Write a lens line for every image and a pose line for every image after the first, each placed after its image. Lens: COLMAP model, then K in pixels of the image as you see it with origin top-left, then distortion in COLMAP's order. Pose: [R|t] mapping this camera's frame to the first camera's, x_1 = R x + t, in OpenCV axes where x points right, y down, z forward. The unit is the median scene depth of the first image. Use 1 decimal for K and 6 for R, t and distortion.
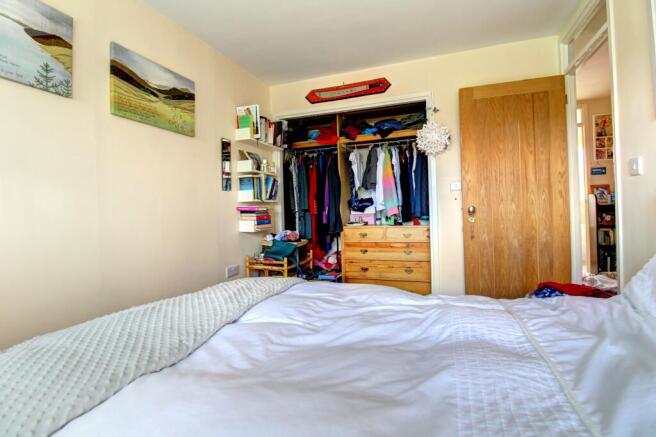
lens RADIAL K [[314.7, 0, 327.9], [0, 314.7, 216.9], [0, 0, 1]] dist [0.000299, 0.000117]
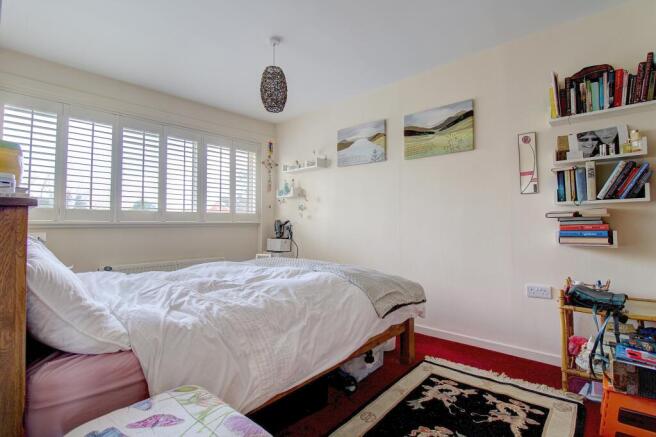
lens RADIAL K [[314.7, 0, 328.5], [0, 314.7, 217.0], [0, 0, 1]] dist [0.000299, 0.000117]
pose [[-0.364315, -0.003900, -0.931268, 0.858722], [-0.015225, 0.999883, 0.001769, -0.019681], [0.931151, 0.014823, -0.364332, 1.060747]]
